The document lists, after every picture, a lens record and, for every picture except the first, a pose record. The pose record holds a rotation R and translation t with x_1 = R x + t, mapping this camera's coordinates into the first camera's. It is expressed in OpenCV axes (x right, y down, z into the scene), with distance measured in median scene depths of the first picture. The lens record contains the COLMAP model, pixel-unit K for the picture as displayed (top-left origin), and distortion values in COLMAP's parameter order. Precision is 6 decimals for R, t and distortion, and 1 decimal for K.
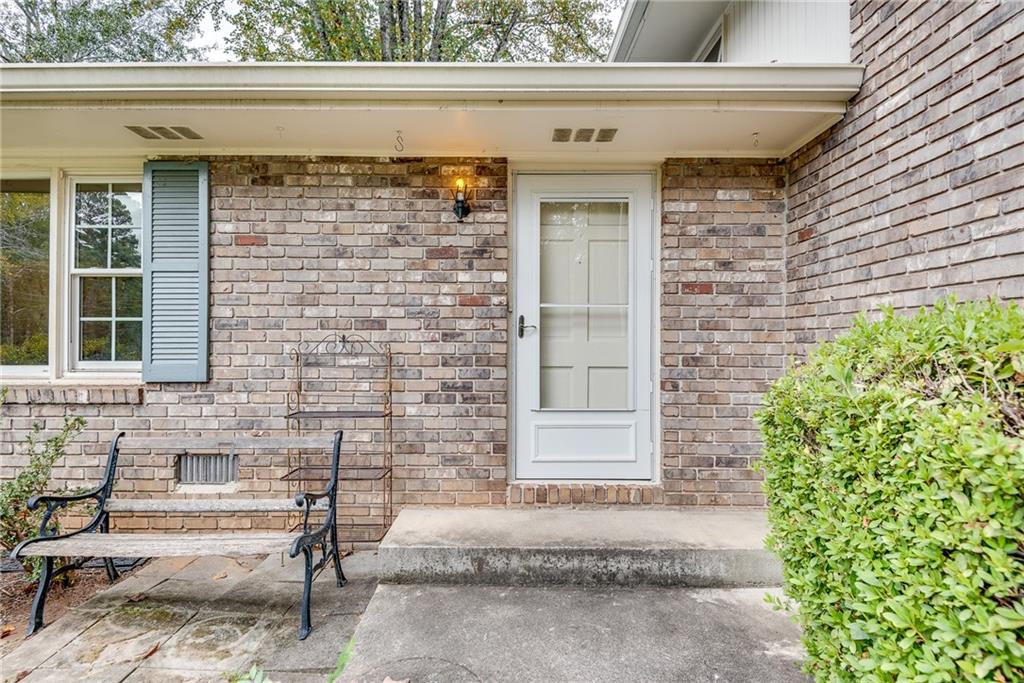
lens RADIAL K [[522.8, 0, 509.8], [0, 522.8, 341.8], [0, 0, 1]] dist [0.001395, -0.000044]
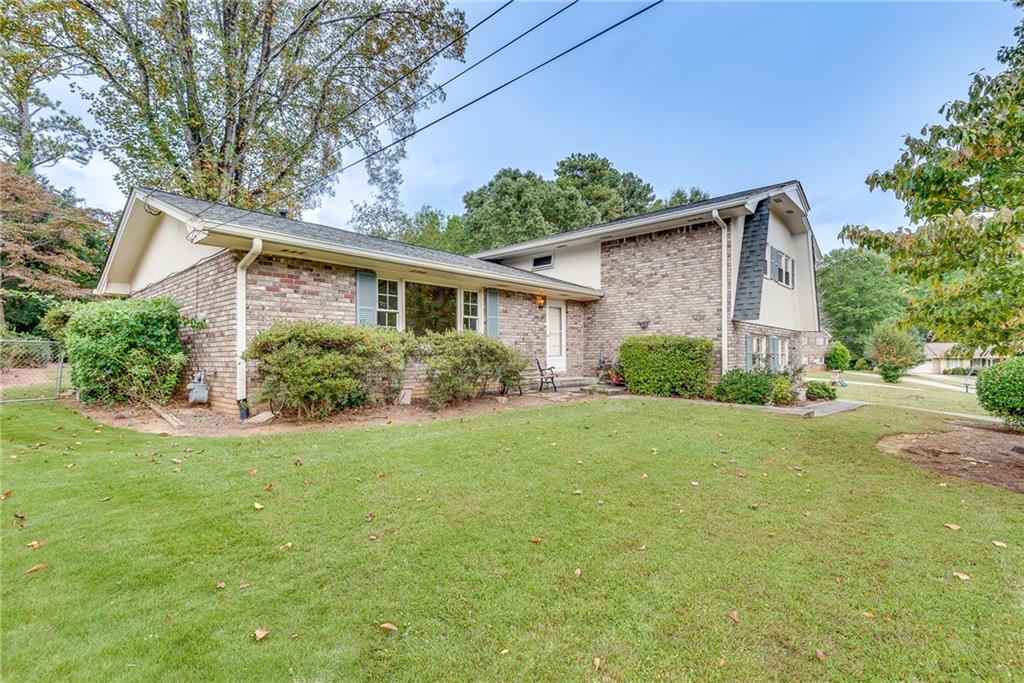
lens RADIAL K [[462.8, 0, 510.6], [0, 462.8, 344.6], [0, 0, 1]] dist [0.009786, -0.008987]
pose [[0.664921, 0.007747, 0.746874, -2.985350], [0.000708, 0.999939, -0.011002, 0.084691], [-0.746914, 0.007845, 0.664875, -1.269160]]
